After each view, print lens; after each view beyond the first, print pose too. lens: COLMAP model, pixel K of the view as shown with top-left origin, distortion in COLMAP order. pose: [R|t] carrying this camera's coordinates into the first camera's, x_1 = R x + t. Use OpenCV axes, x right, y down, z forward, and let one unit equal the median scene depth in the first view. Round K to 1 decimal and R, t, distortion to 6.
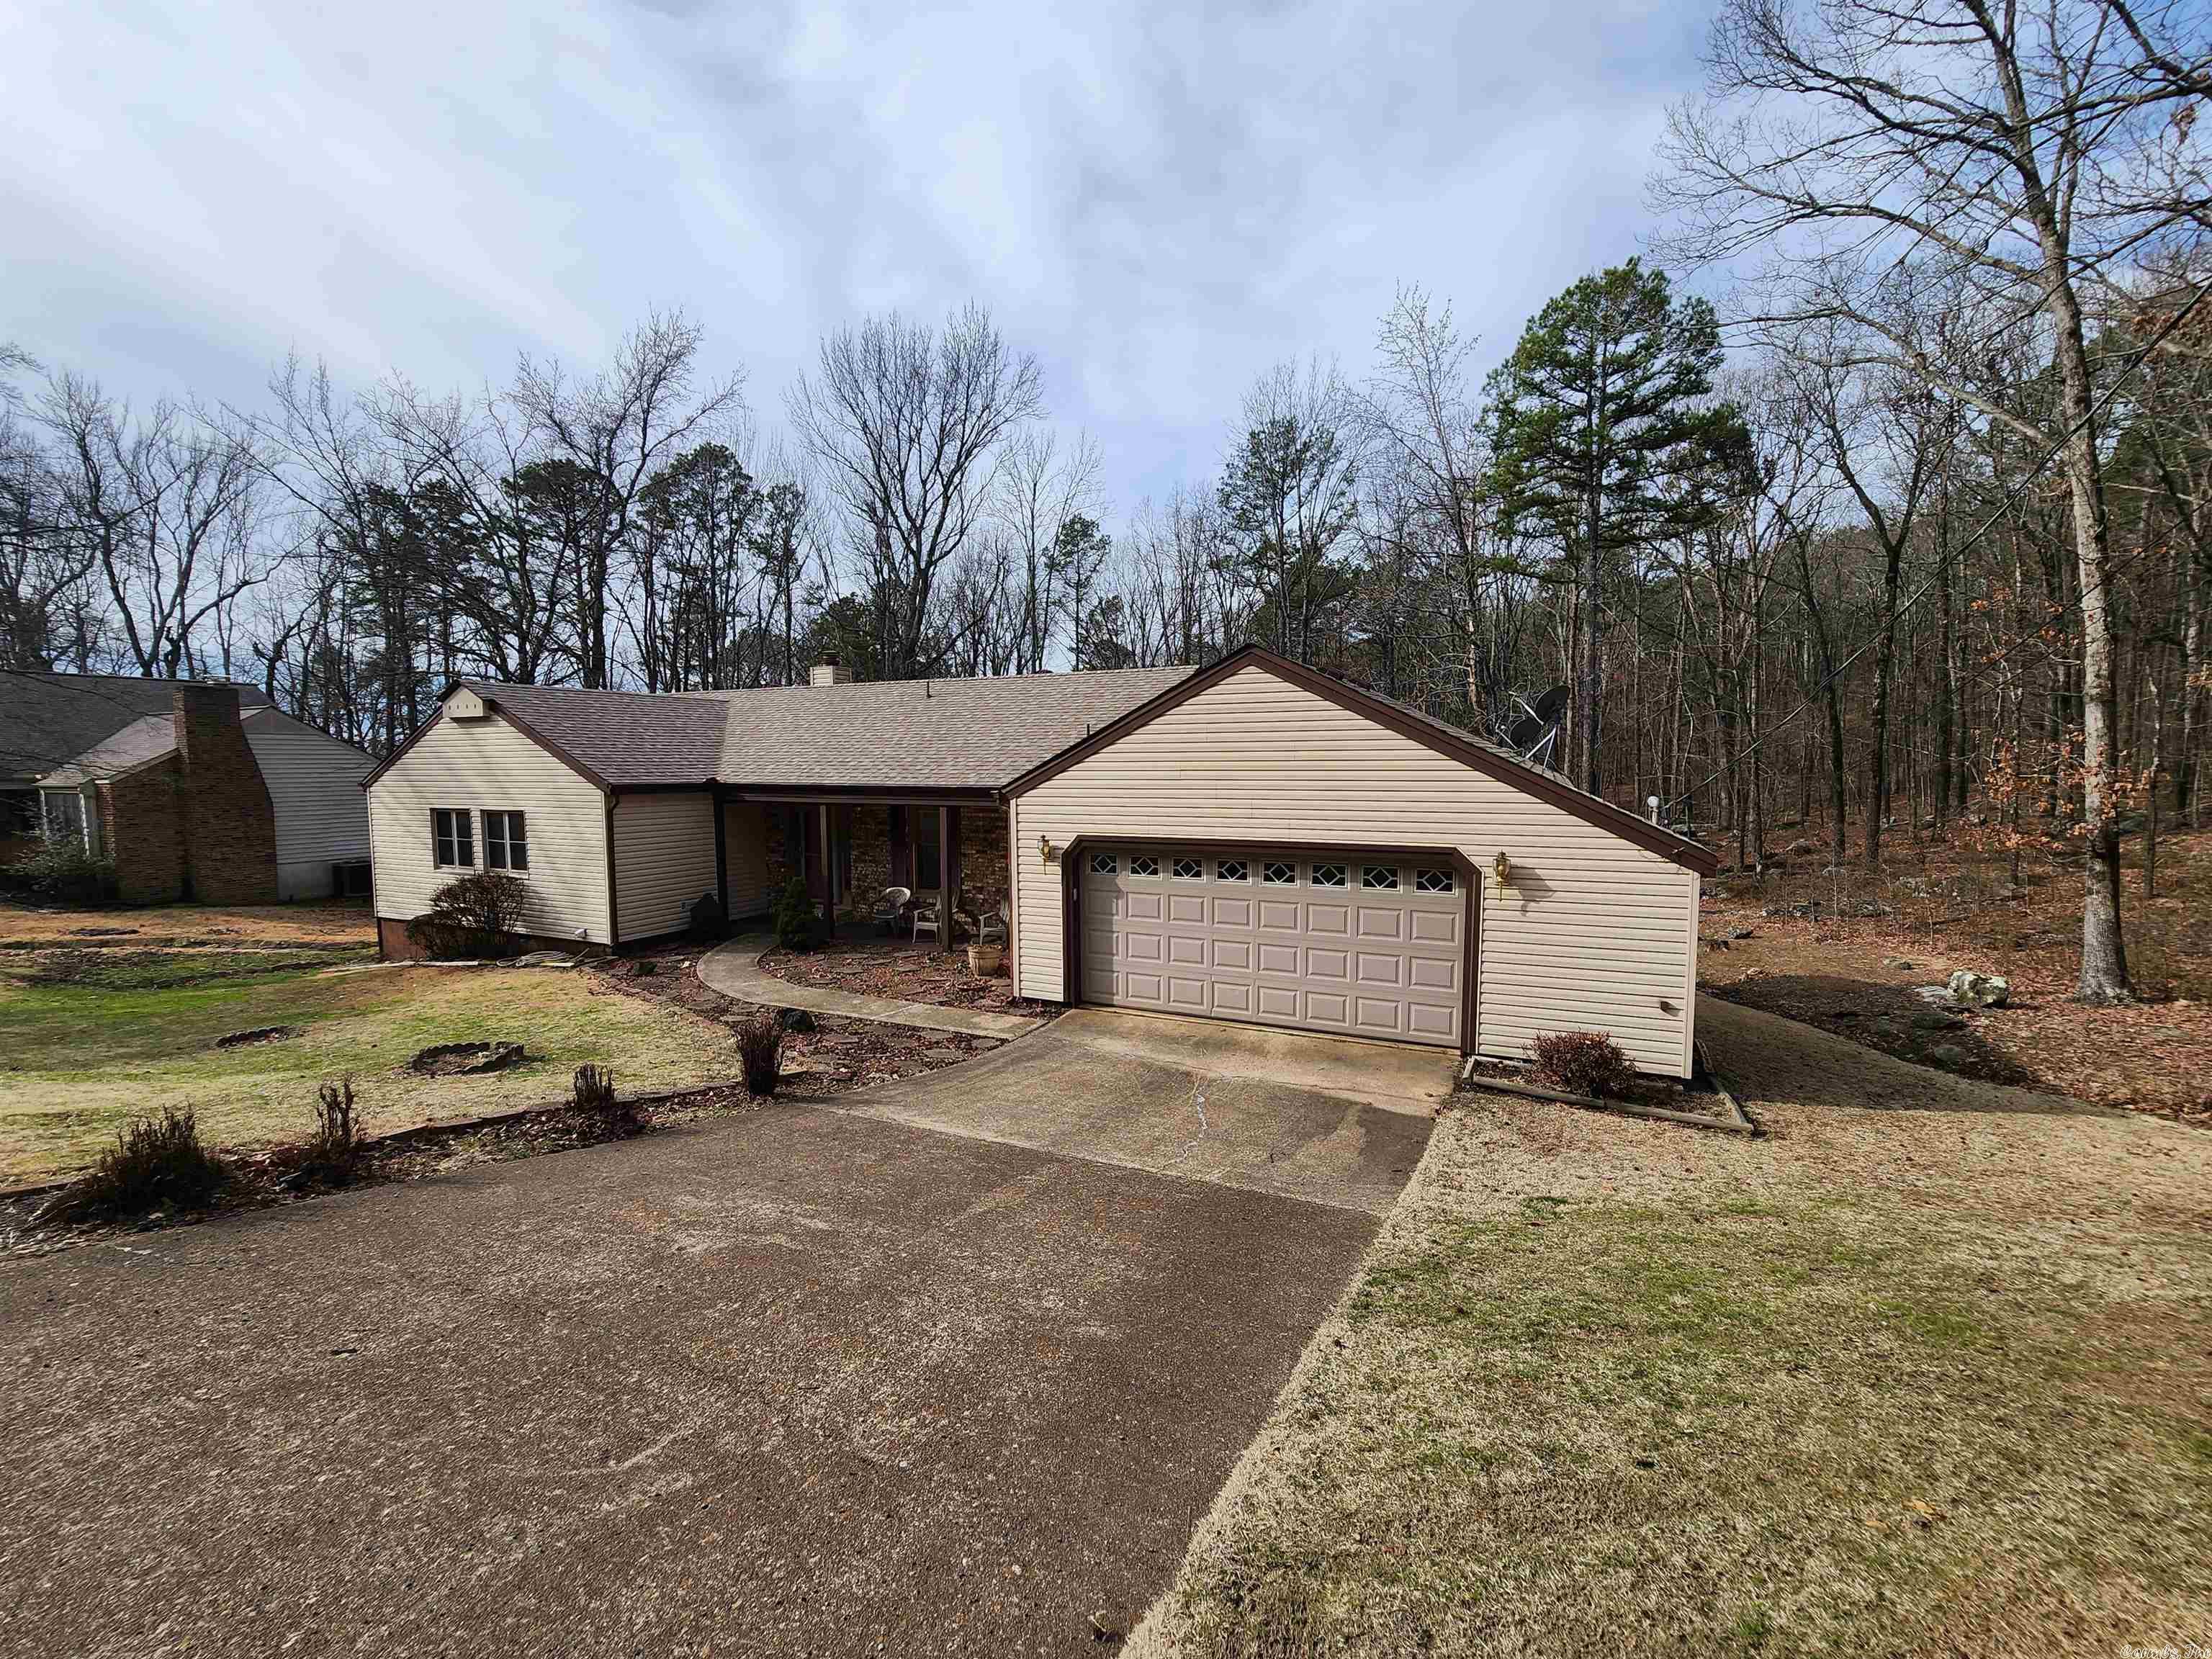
lens RADIAL K [[909.4, 0, 1101.6], [0, 909.4, 831.4], [0, 0, 1]] dist [0.001211, -0.000070]
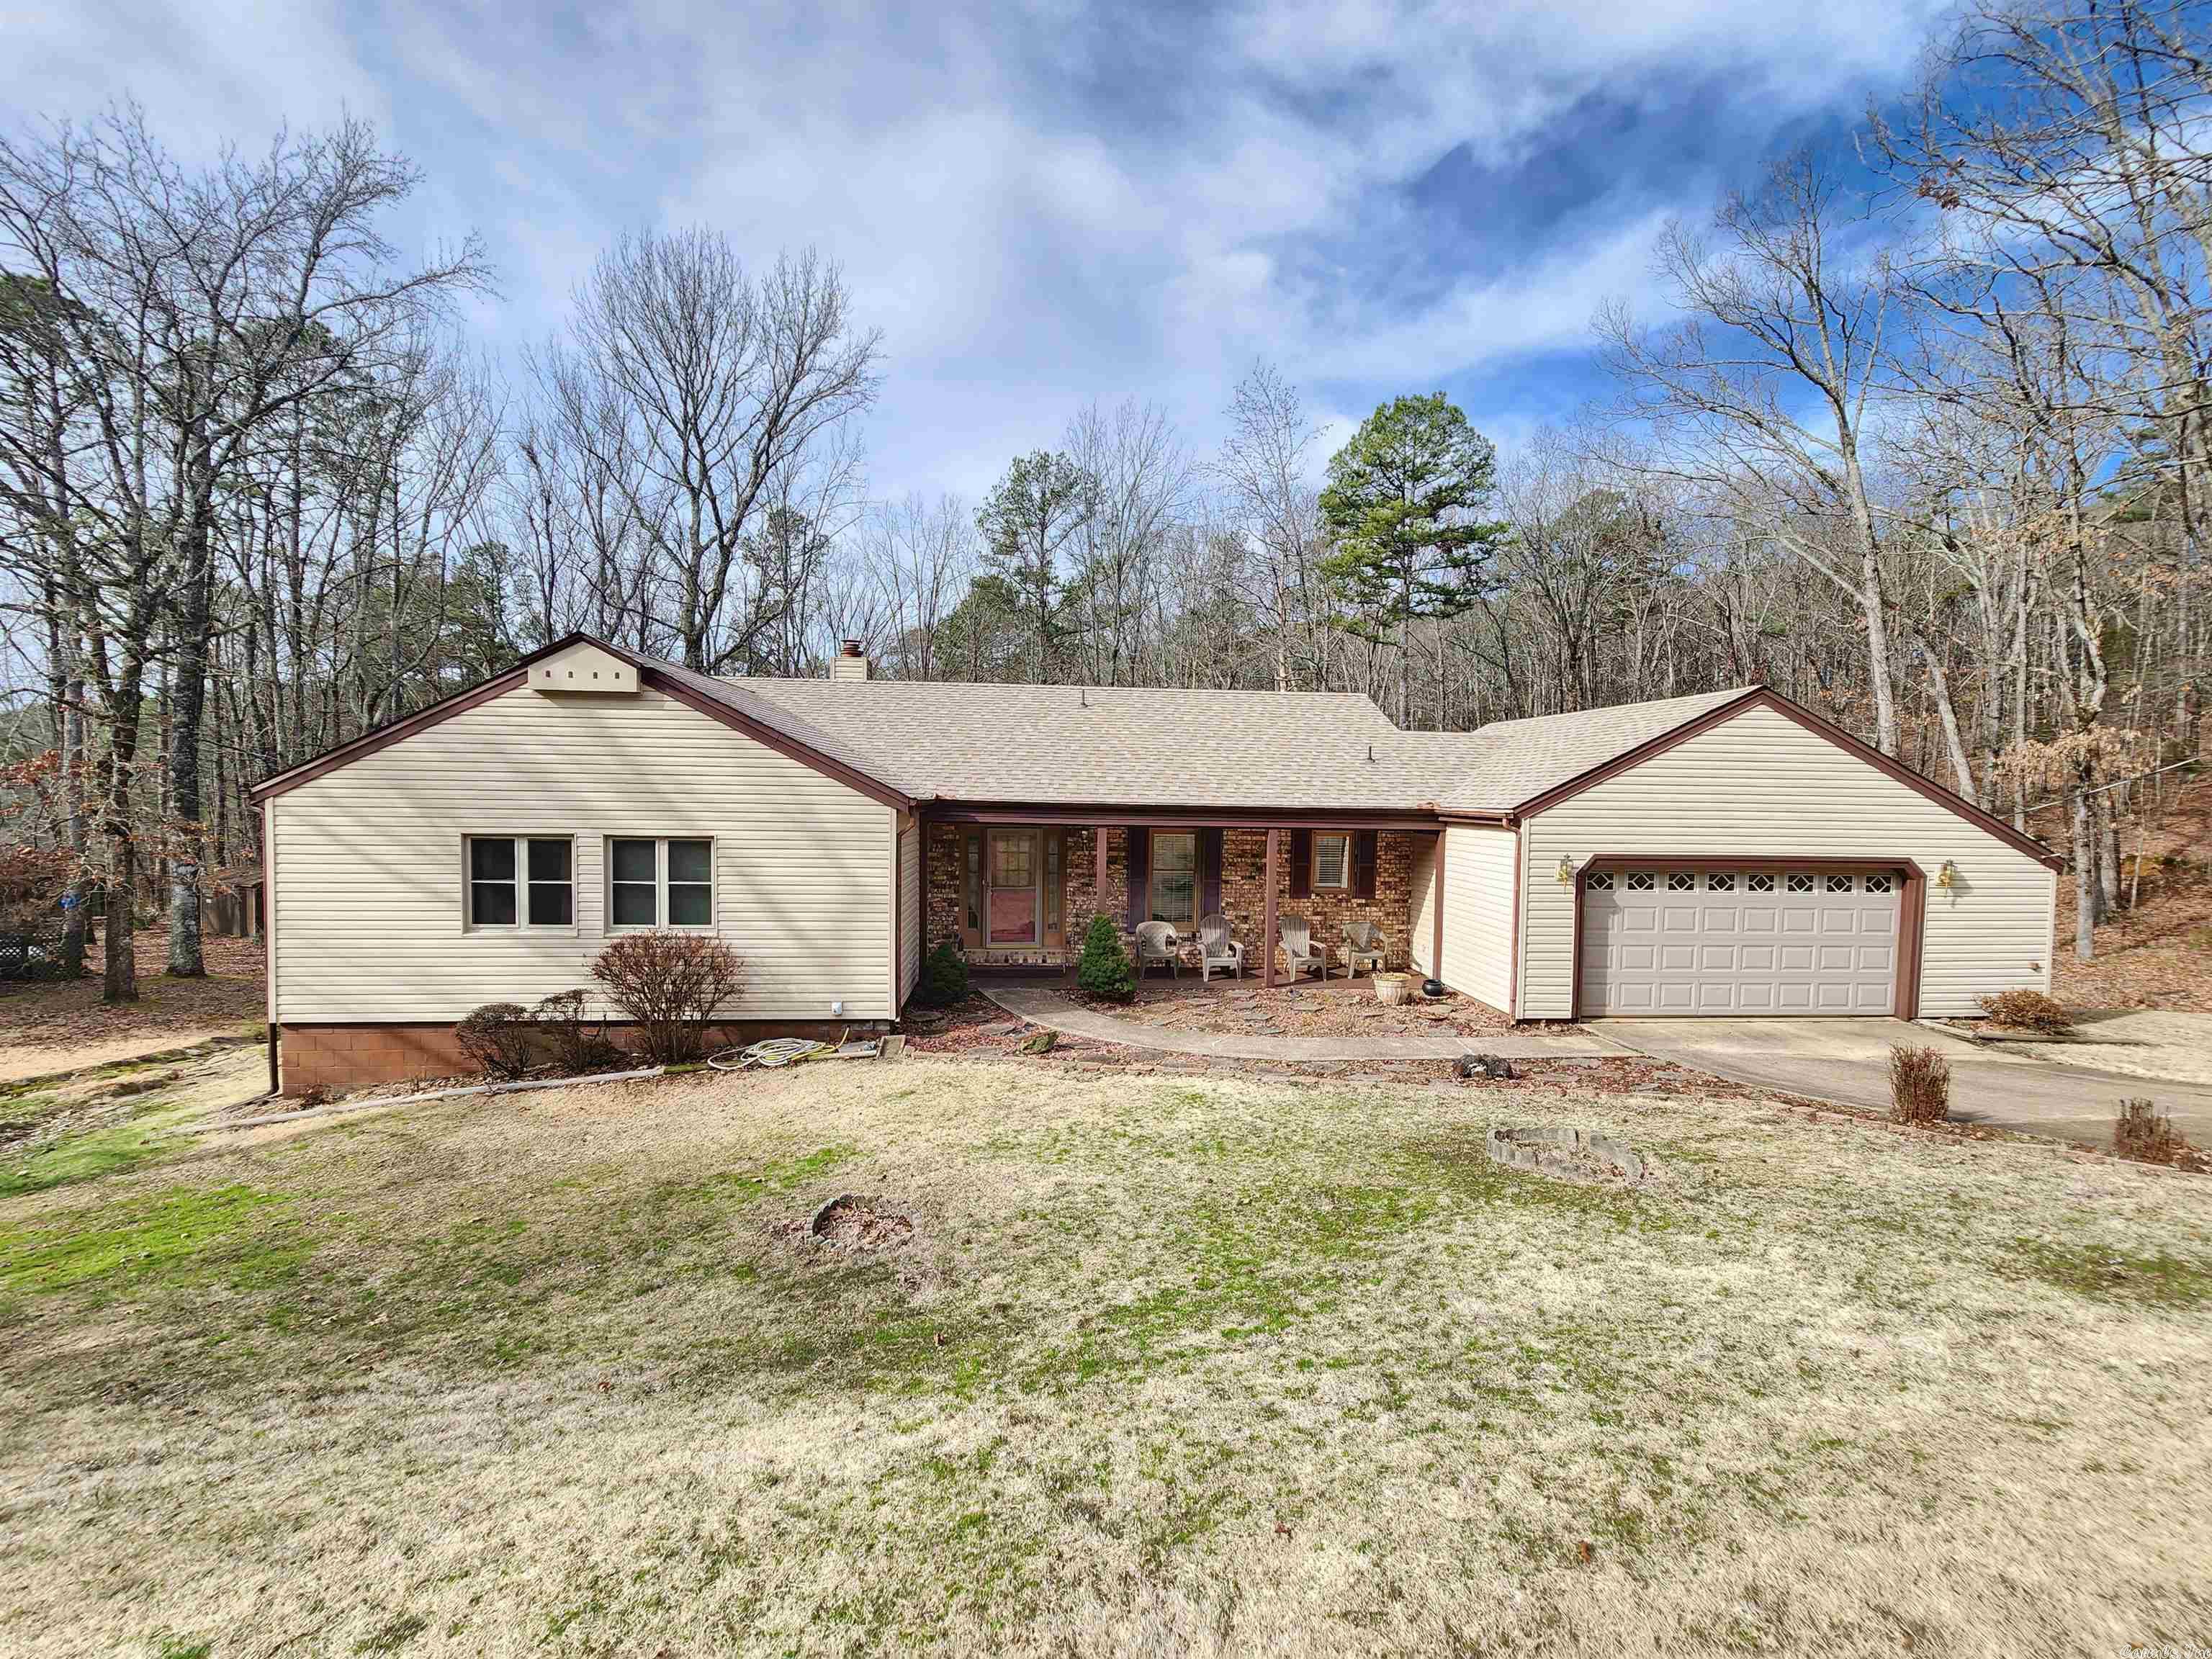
lens RADIAL K [[906.8, 0, 1106.0], [0, 906.8, 829.5], [0, 0, 1]] dist [-0.001607, -0.000033]
pose [[0.863981, -0.001143, 0.503524, -0.788523], [0.017499, 0.999462, -0.027756, -0.004001], [-0.503221, 0.032792, 0.863535, 0.296724]]
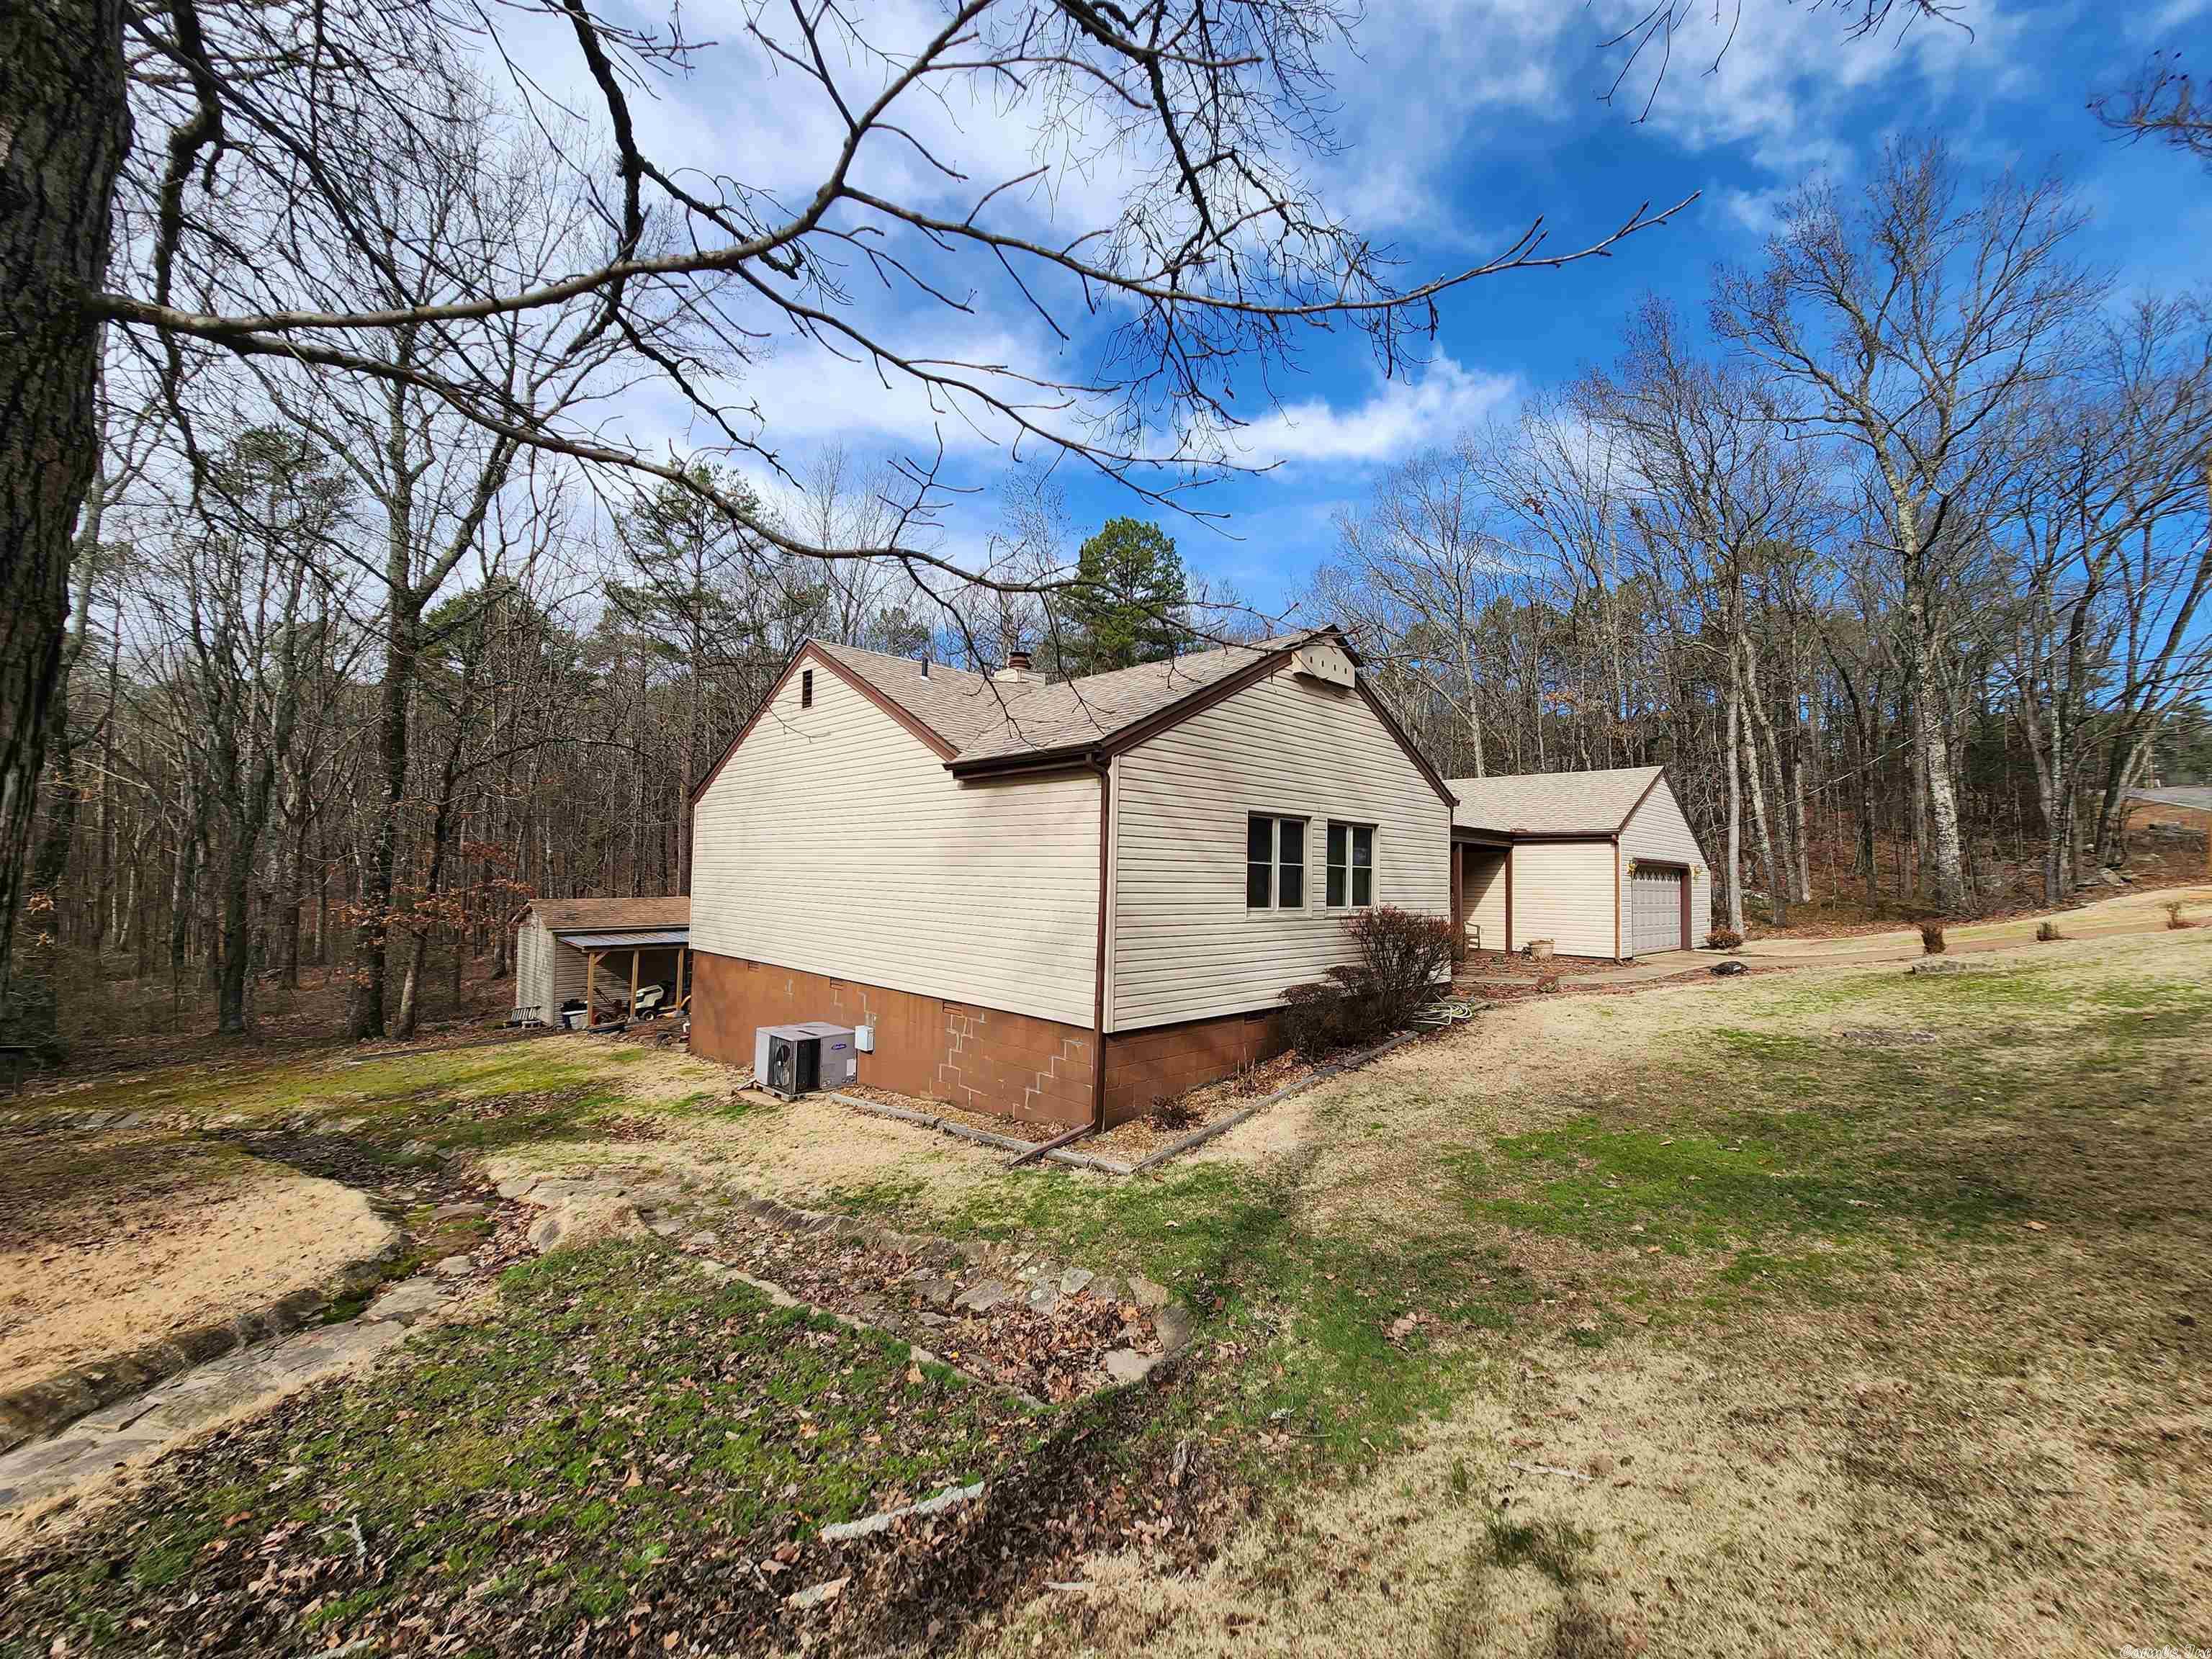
lens RADIAL K [[909.4, 0, 1101.6], [0, 909.4, 831.4], [0, 0, 1]] dist [0.001211, -0.000070]
pose [[0.340303, 0.062116, 0.938262, -1.549421], [0.049470, 0.995251, -0.083831, 0.037891], [-0.939014, 0.074944, 0.335614, 1.052409]]
